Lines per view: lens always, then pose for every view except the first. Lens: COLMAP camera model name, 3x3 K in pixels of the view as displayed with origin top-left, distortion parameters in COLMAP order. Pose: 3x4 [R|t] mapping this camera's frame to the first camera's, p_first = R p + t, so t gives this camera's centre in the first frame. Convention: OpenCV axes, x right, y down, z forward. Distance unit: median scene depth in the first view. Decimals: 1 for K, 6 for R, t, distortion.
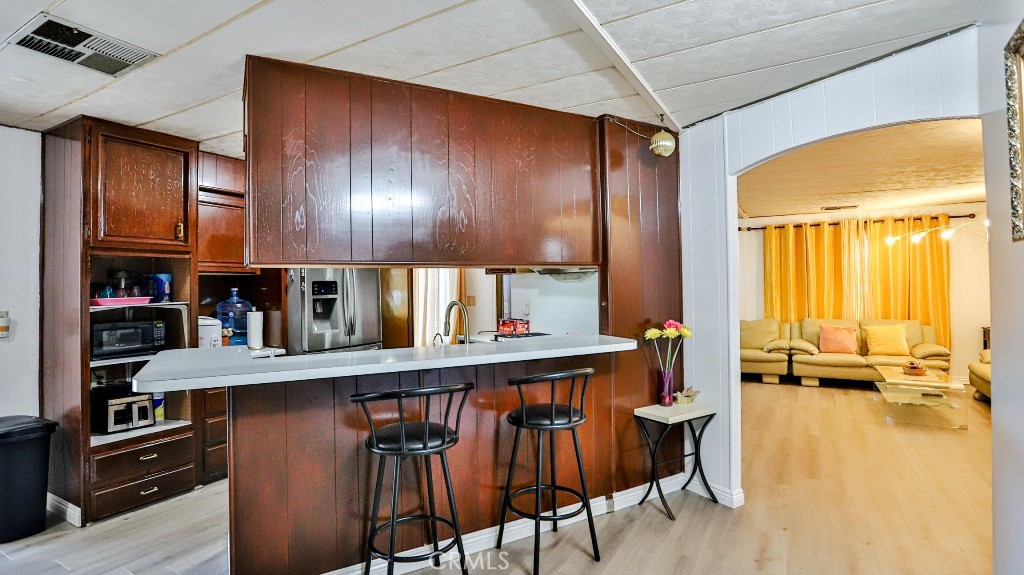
lens RADIAL K [[500.6, 0, 505.4], [0, 500.6, 279.2], [0, 0, 1]] dist [-0.055162, 0.025522]
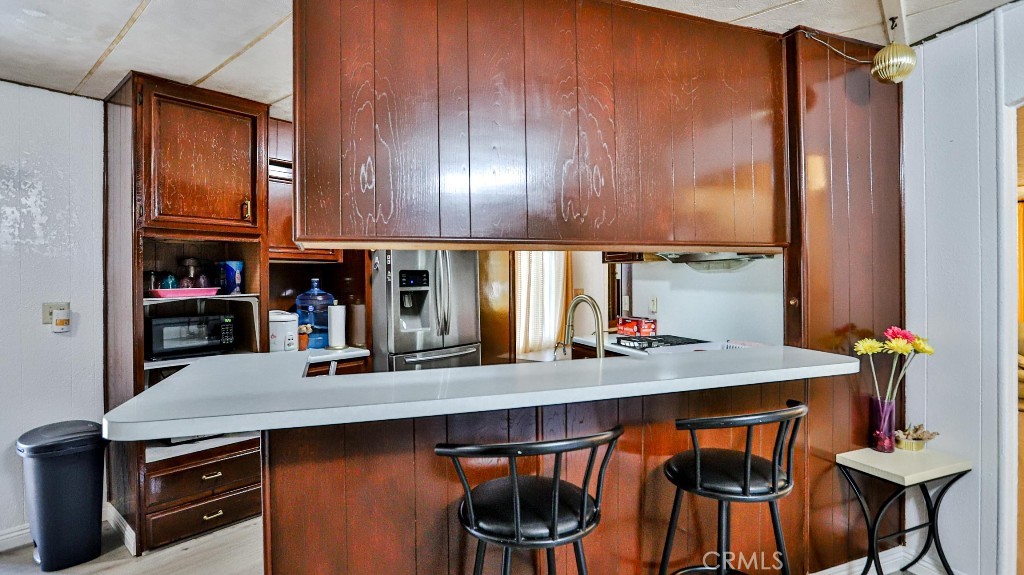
lens RADIAL K [[505.8, 0, 516.3], [0, 505.8, 279.6], [0, 0, 1]] dist [-0.055734, 0.027491]
pose [[0.985950, 0.004802, -0.166971, -0.060104], [-0.002144, 0.999868, 0.016094, 0.006832], [0.167026, -0.015510, 0.985830, 0.223562]]
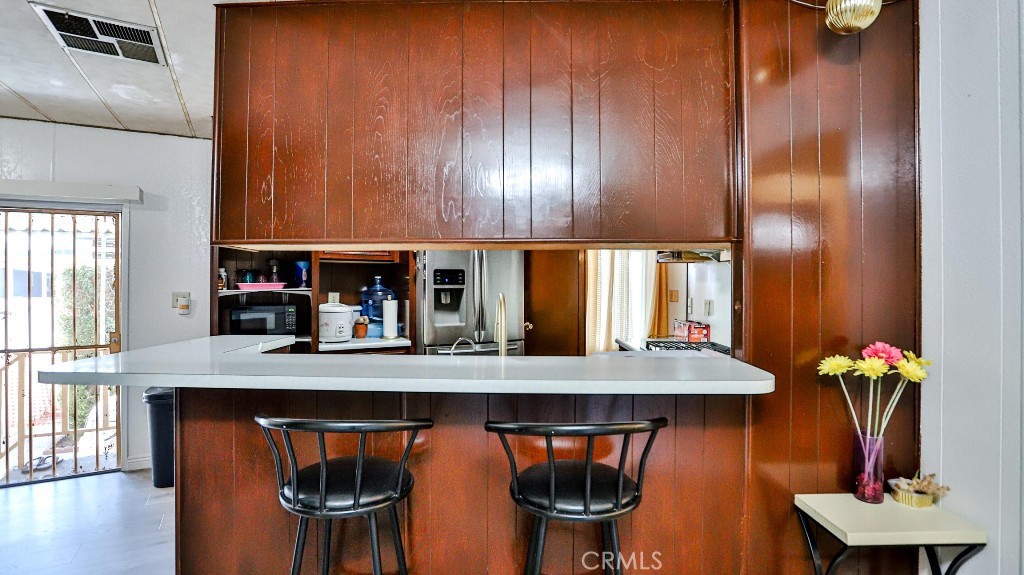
lens RADIAL K [[500.6, 0, 505.4], [0, 500.6, 279.2], [0, 0, 1]] dist [-0.055162, 0.025522]
pose [[0.862189, 0.013722, -0.506401, 0.227605], [-0.006250, 0.999845, 0.016453, 0.007541], [0.506549, -0.011021, 0.862141, 0.316202]]
